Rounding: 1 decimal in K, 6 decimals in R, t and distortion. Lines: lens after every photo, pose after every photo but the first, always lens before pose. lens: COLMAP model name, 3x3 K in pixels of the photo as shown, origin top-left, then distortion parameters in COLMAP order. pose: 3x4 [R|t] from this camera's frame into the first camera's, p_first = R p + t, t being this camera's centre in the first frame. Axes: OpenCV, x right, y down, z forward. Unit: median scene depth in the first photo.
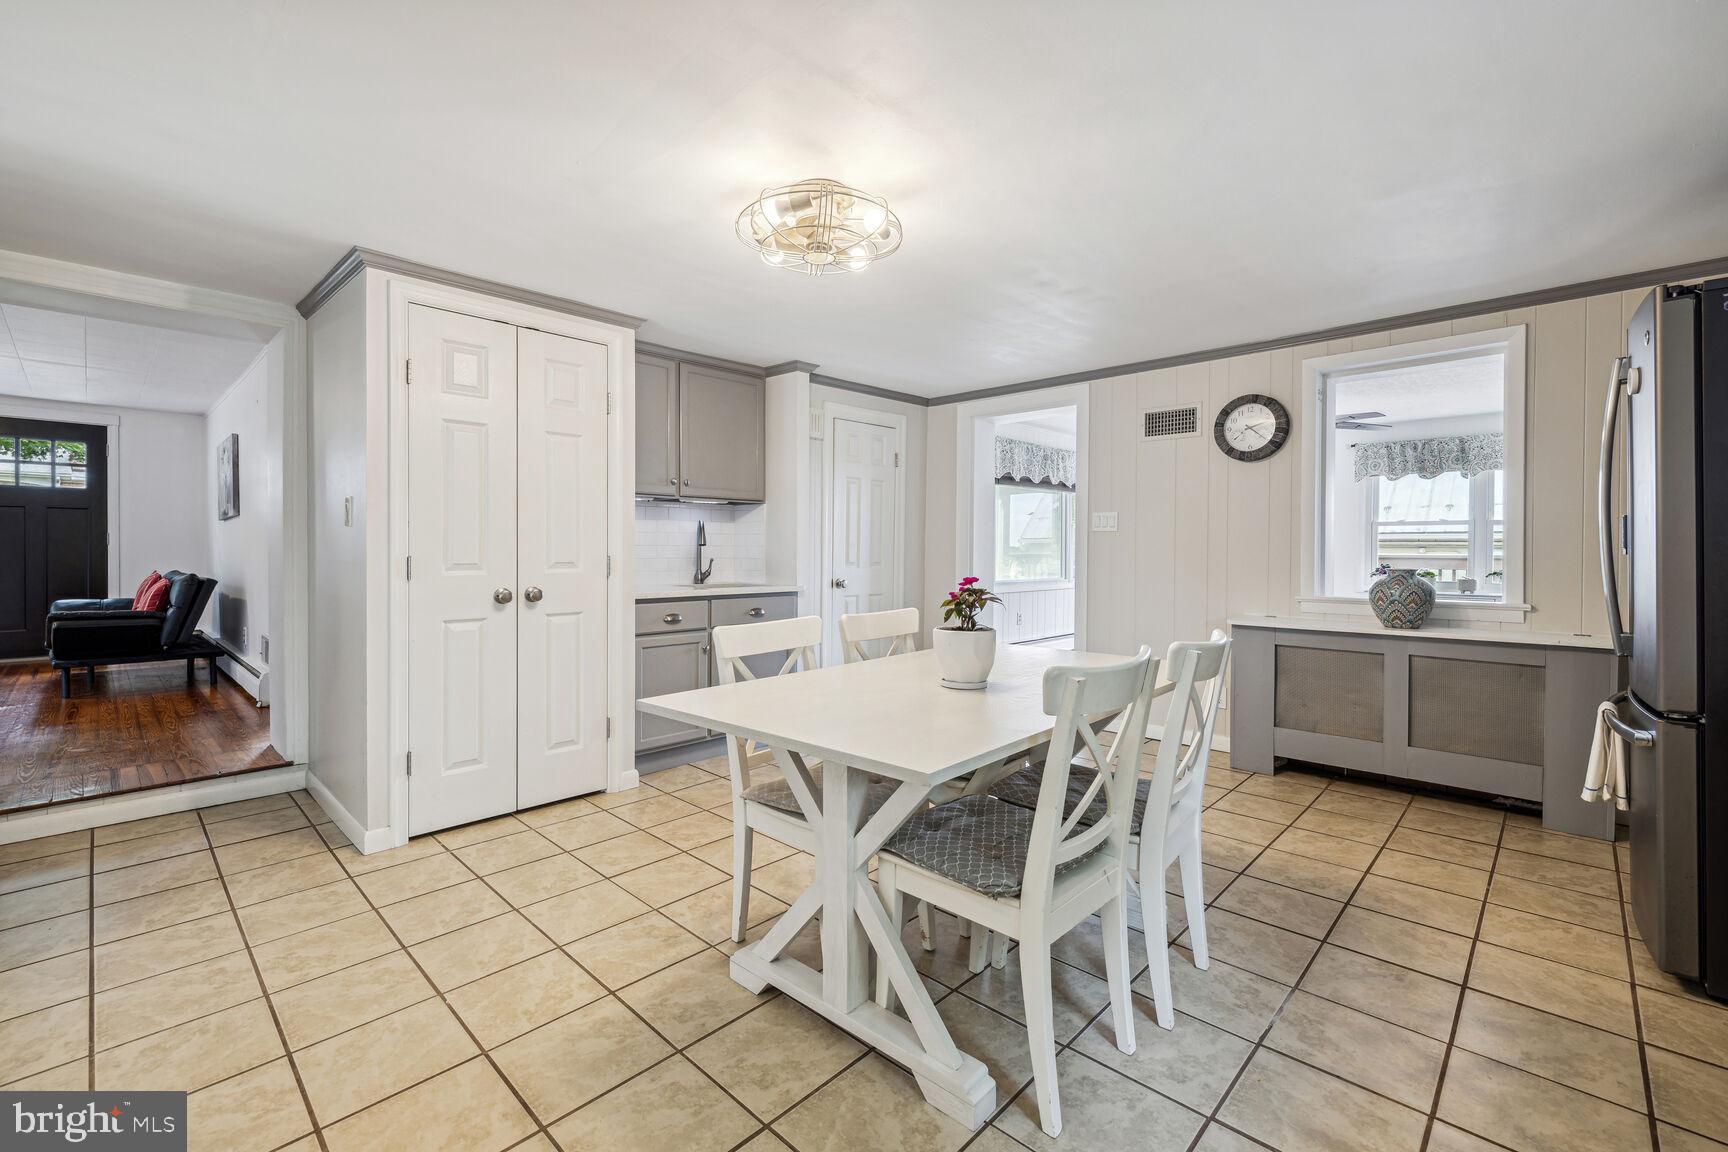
lens RADIAL K [[734.0, 0, 857.1], [0, 734.0, 547.1], [0, 0, 1]] dist [0.001402, 0.000498]
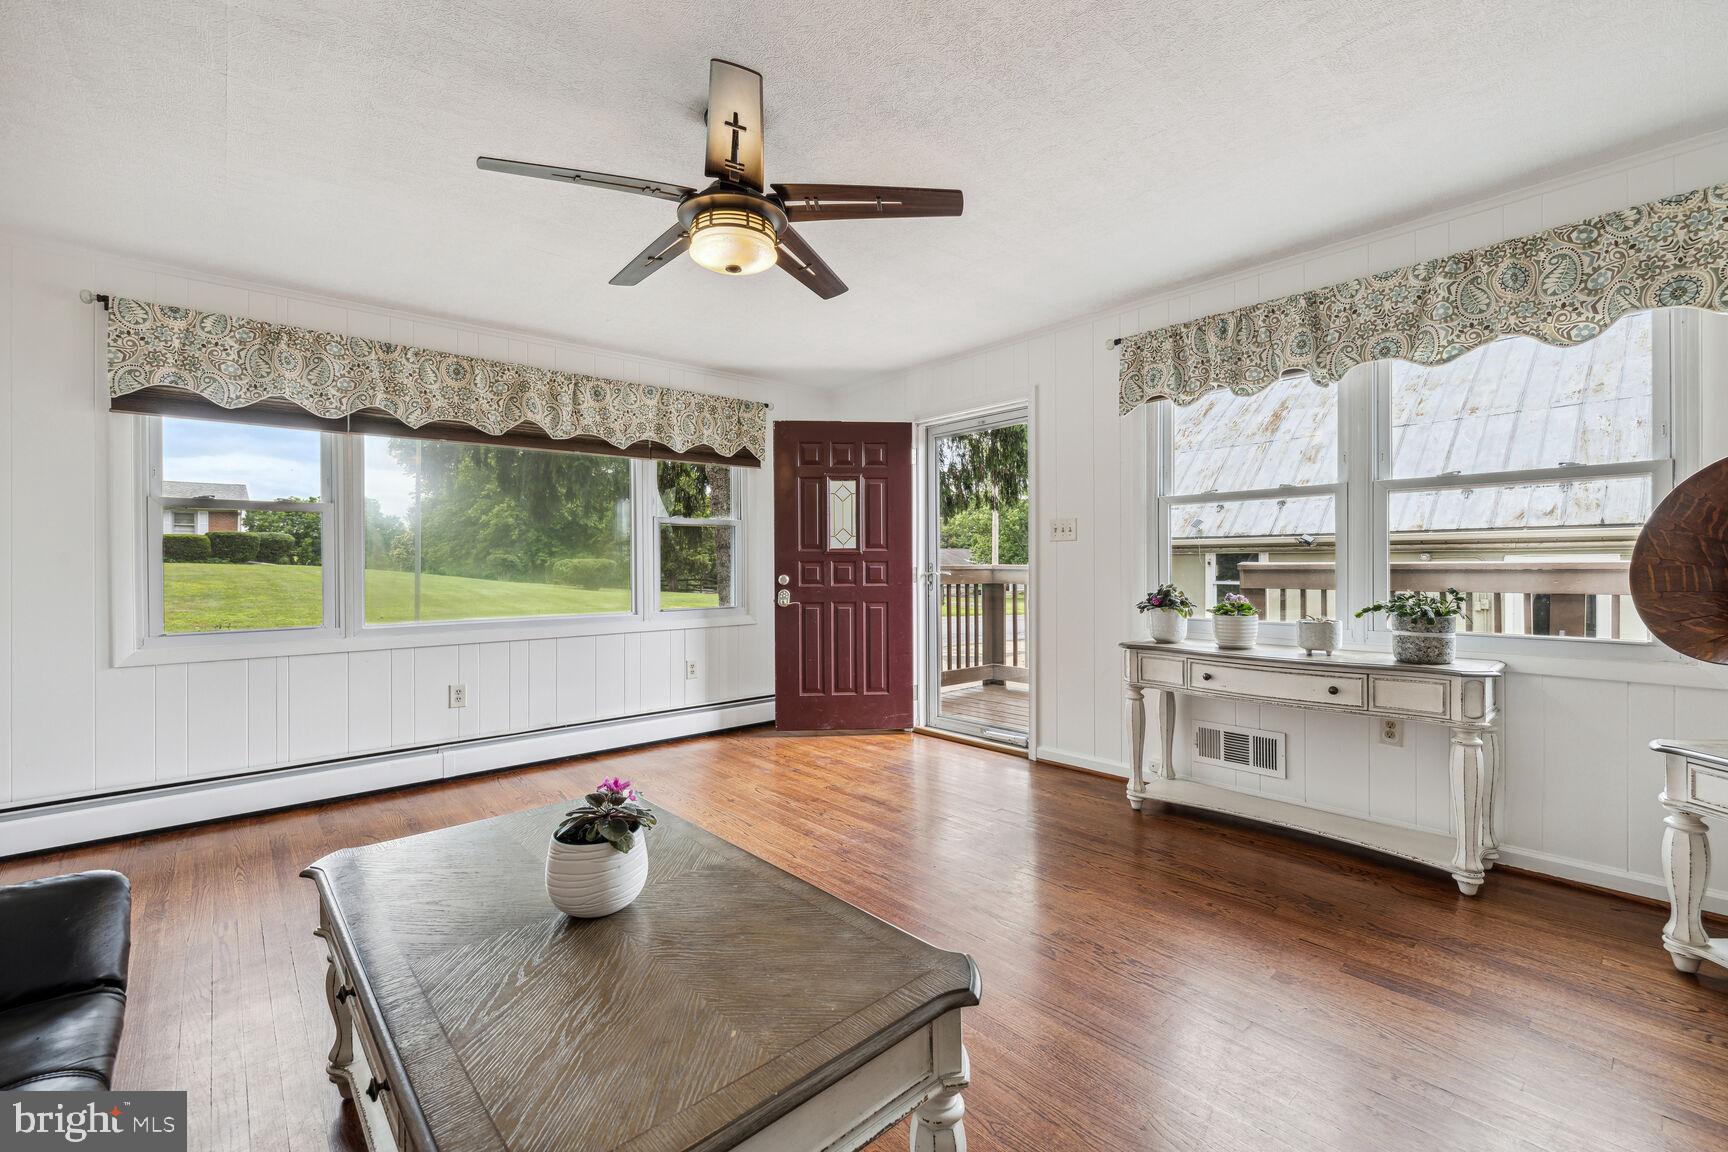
lens RADIAL K [[734.0, 0, 855.1], [0, 734.0, 567.6], [0, 0, 1]] dist [0.001402, 0.000498]
pose [[0.996279, -0.008423, -0.085776, 0.569937], [0.009469, 0.999886, 0.011789, 0.003049], [0.085667, -0.012557, 0.996245, 0.528501]]
